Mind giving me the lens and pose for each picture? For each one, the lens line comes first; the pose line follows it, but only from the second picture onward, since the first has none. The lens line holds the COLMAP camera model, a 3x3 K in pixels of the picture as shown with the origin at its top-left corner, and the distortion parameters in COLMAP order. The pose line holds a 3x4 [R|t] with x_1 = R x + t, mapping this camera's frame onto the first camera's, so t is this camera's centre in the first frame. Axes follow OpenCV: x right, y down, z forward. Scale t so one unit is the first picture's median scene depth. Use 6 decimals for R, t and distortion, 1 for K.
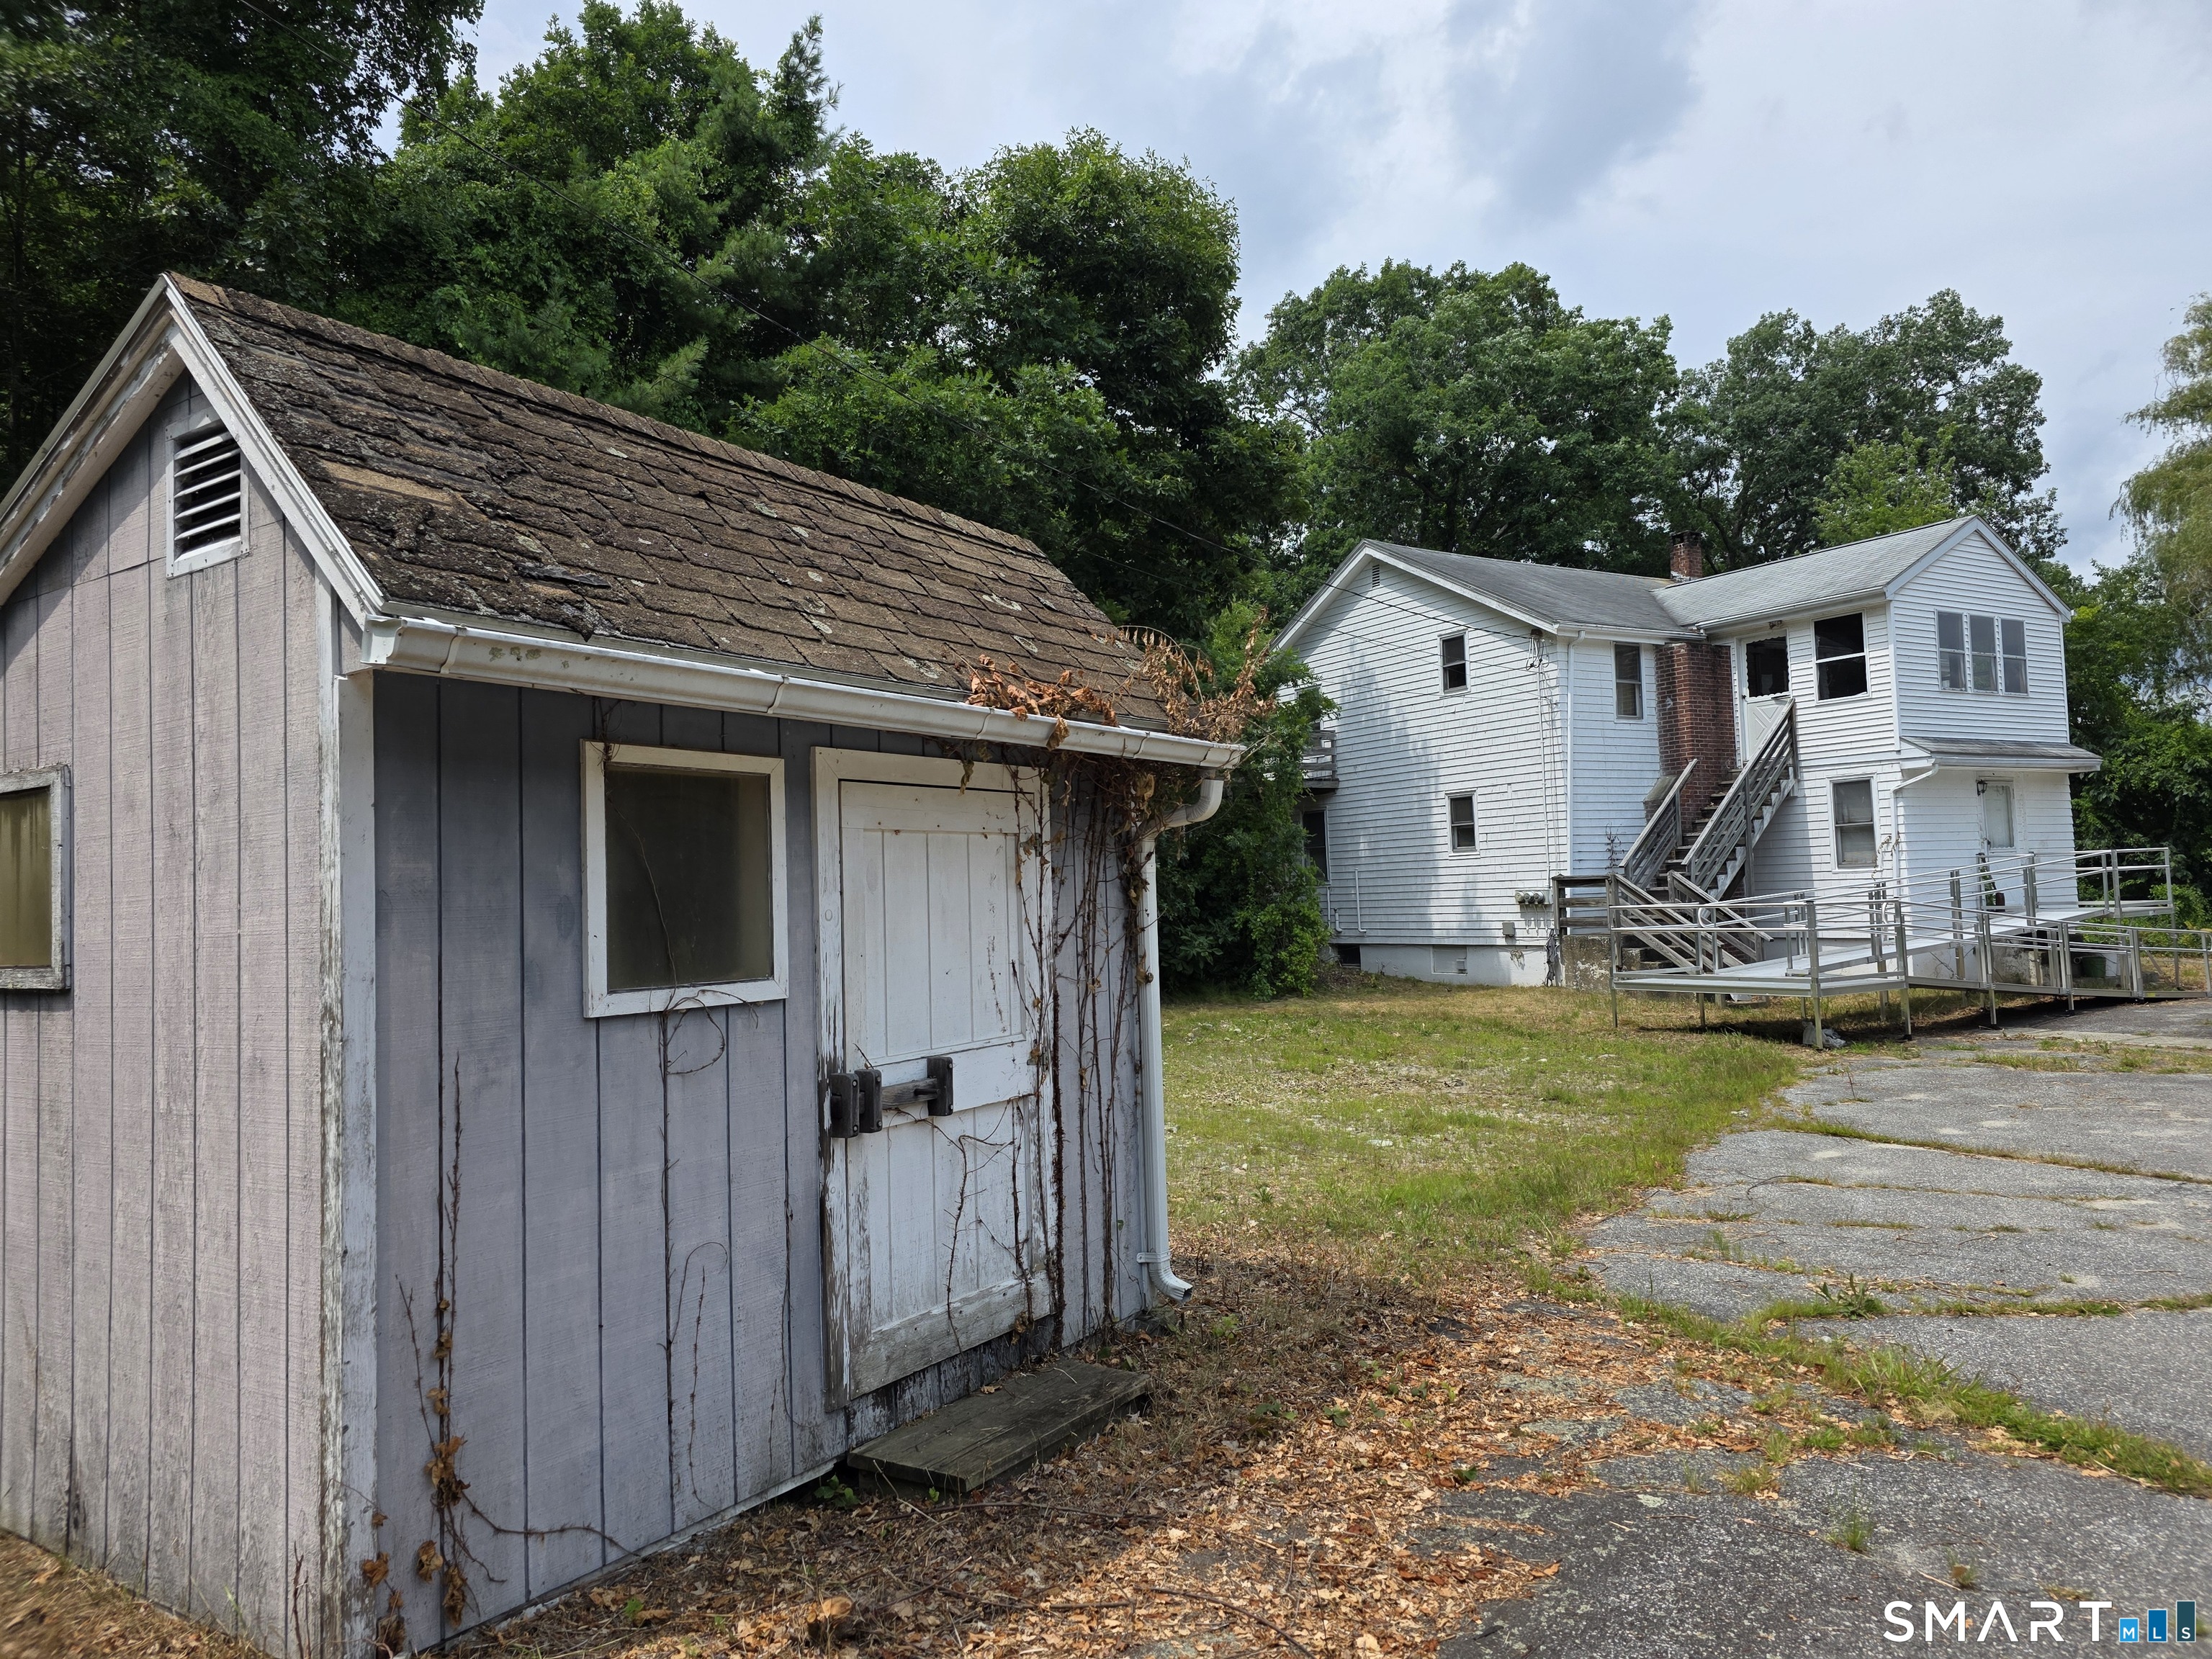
lens RADIAL K [[1480.1, 0, 1117.3], [0, 1480.1, 812.8], [0, 0, 1]] dist [0.070040, -0.069466]
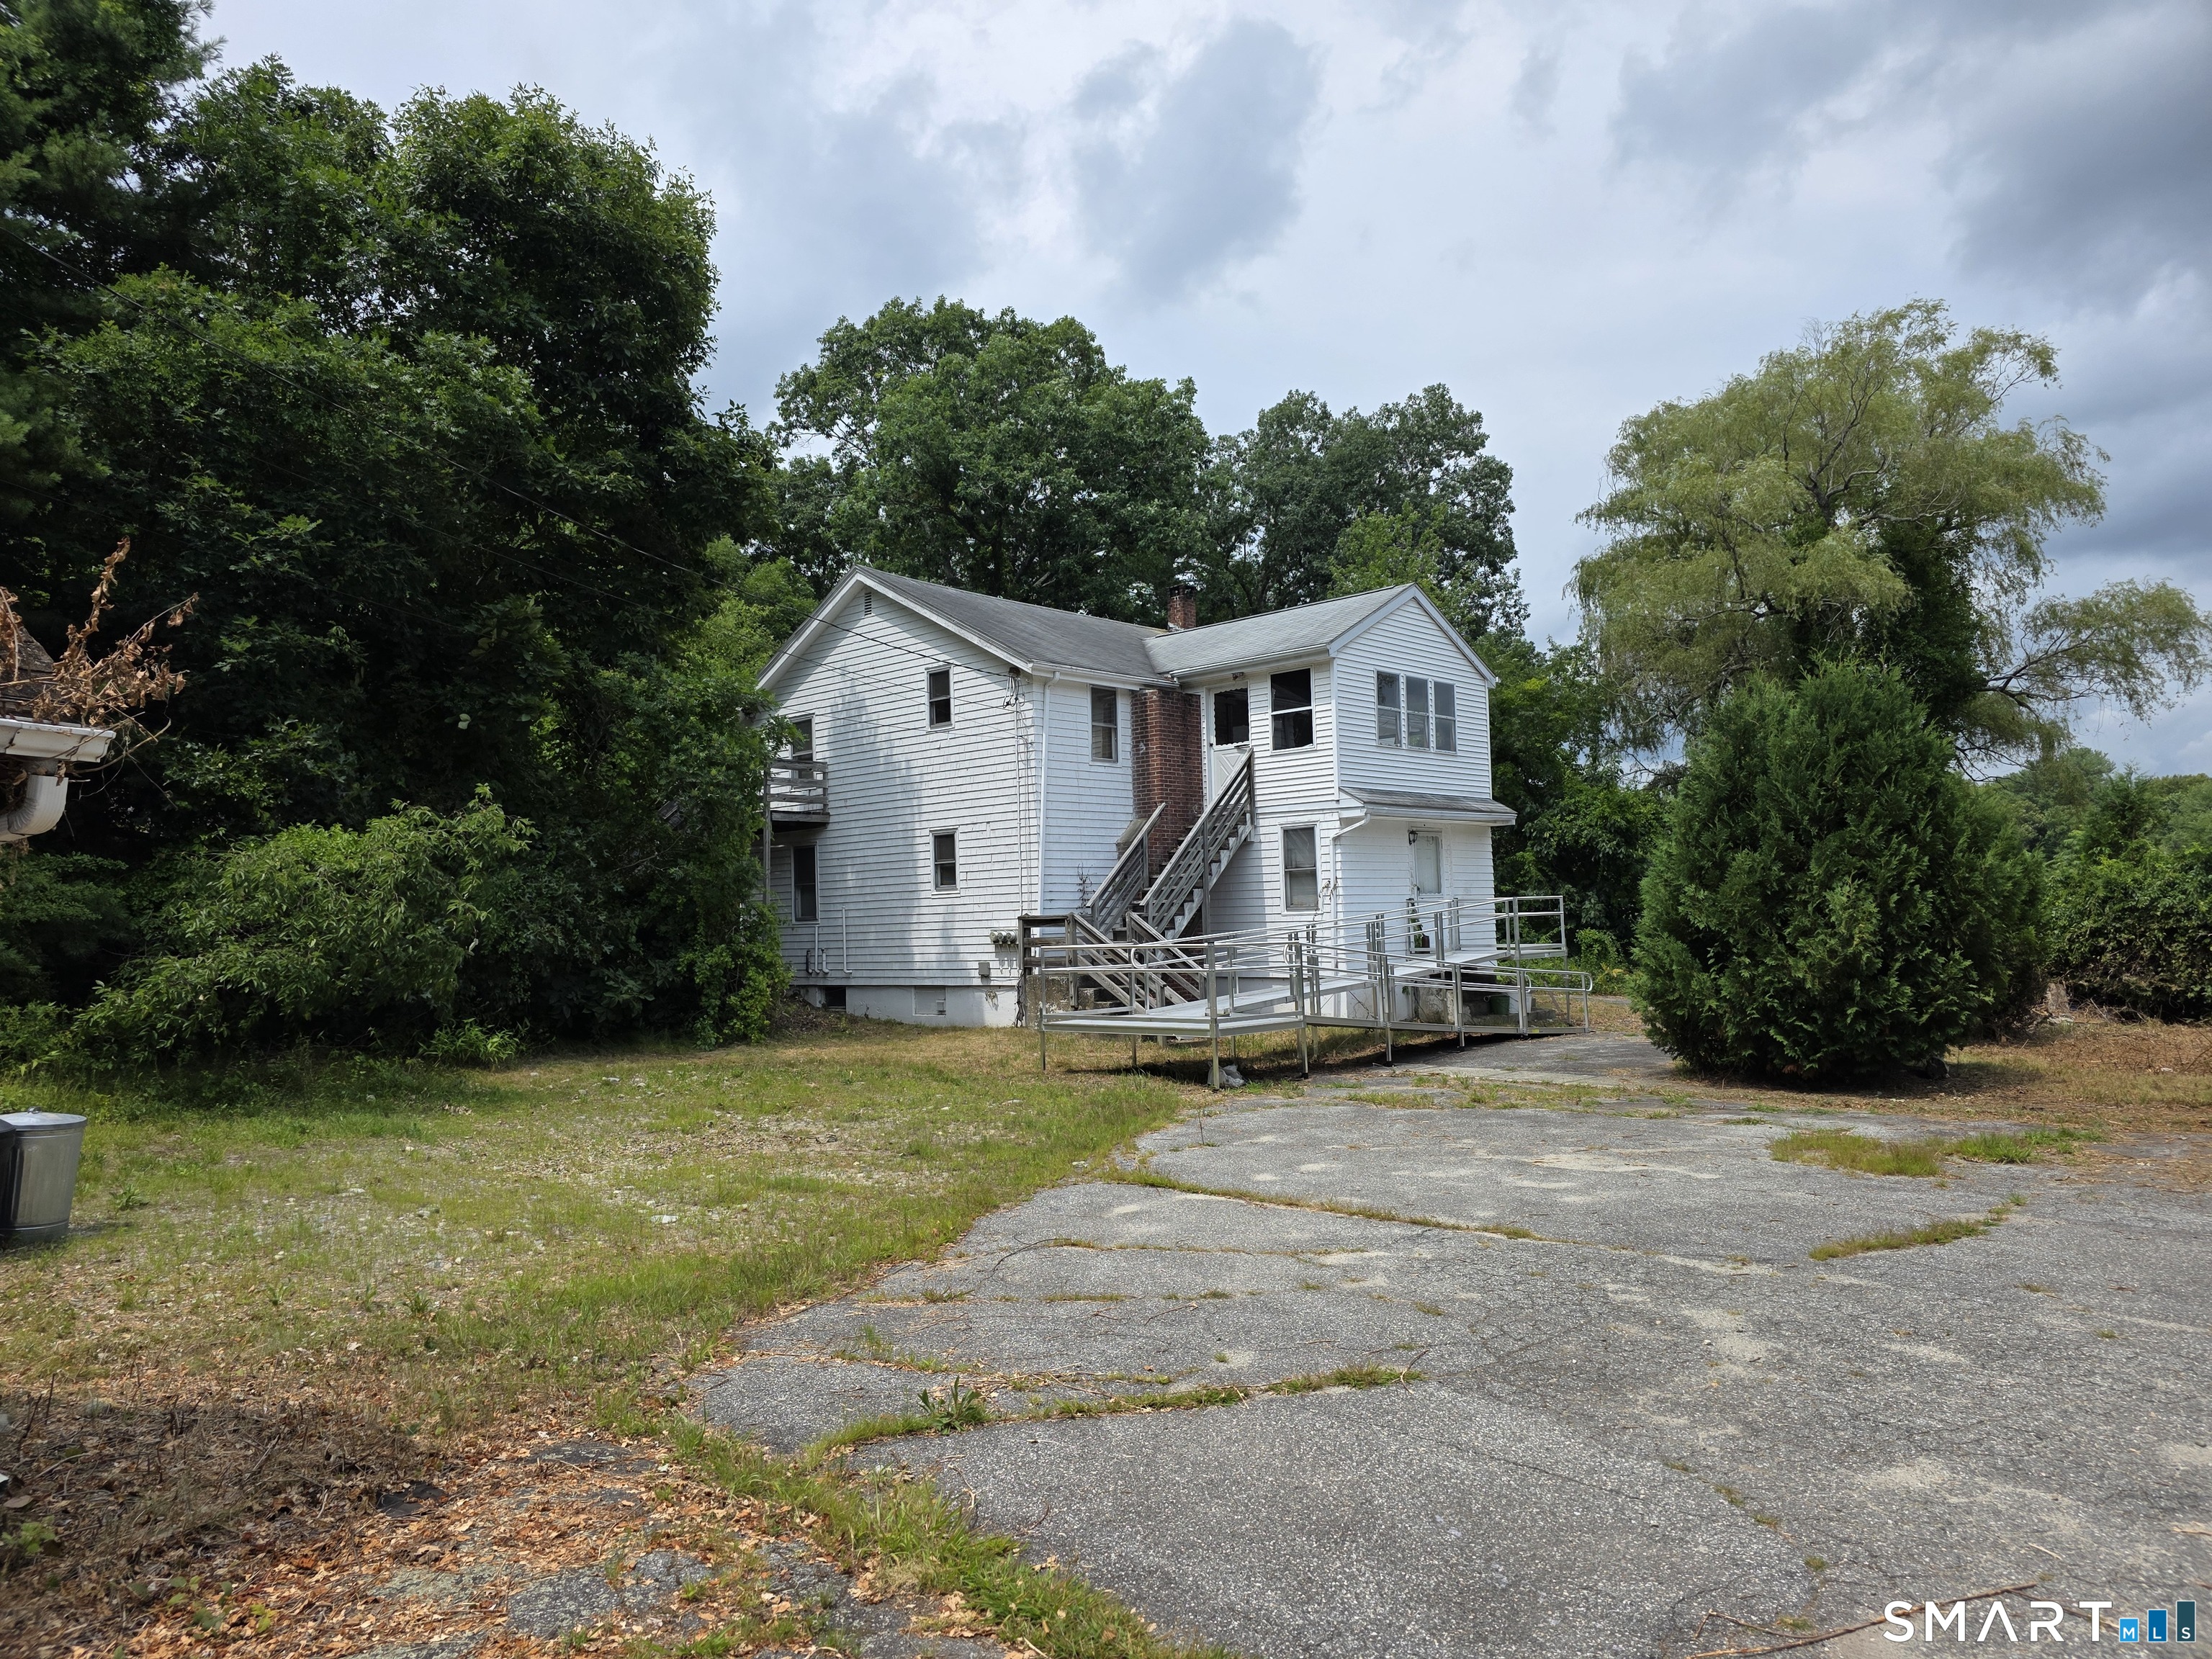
lens RADIAL K [[1457.4, 0, 1106.0], [0, 1457.4, 829.5], [0, 0, 1]] dist [0.132693, -0.126434]
pose [[0.967836, 0.025297, 0.250309, 0.099240], [-0.021493, 0.999608, -0.017918, 0.001129], [-0.250664, 0.011962, 0.968000, 0.040930]]
